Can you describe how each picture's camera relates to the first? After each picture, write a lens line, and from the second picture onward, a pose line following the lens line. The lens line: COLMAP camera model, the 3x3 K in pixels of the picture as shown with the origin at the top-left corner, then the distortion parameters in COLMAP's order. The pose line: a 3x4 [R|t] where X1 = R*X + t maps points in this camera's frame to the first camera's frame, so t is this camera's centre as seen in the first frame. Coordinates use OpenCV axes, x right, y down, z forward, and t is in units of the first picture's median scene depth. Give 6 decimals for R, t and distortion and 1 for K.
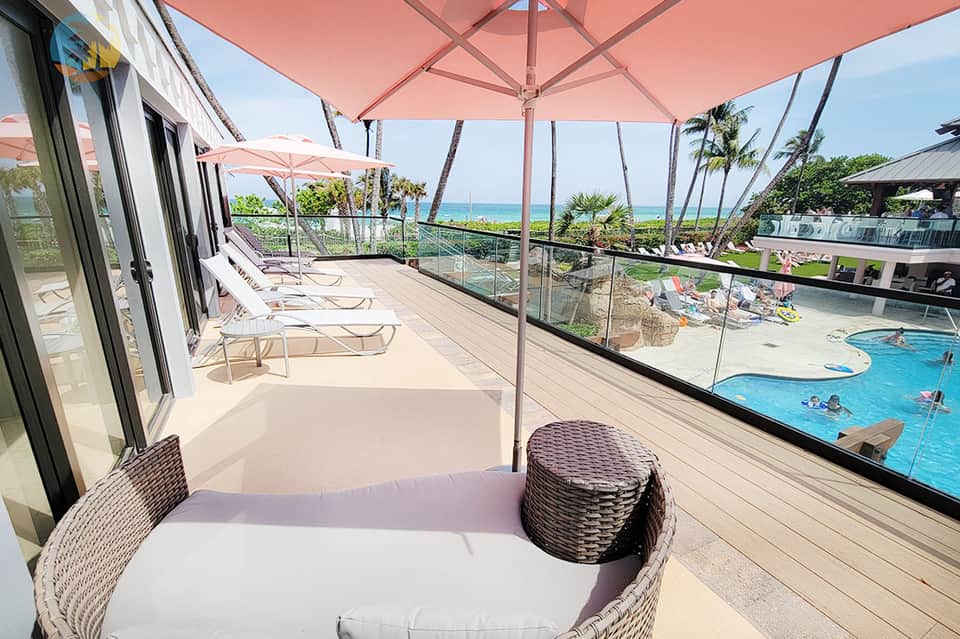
lens RADIAL K [[426.7, 0, 480.0], [0, 426.7, 319.5], [0, 0, 1]] dist [-0.003322, -0.000625]
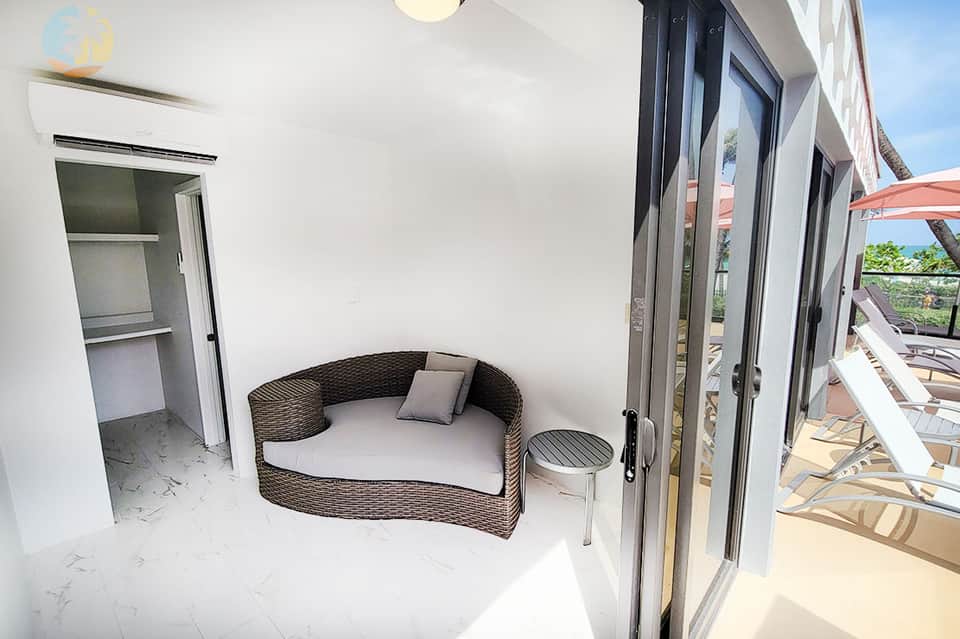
lens RADIAL K [[426.7, 0, 480.0], [0, 426.7, 319.5], [0, 0, 1]] dist [-0.003322, -0.000625]
pose [[0.344068, 0.134778, -0.929221, -0.120633], [-0.235274, 0.970448, 0.053641, -0.053332], [0.908990, 0.200166, 0.365610, 0.129936]]
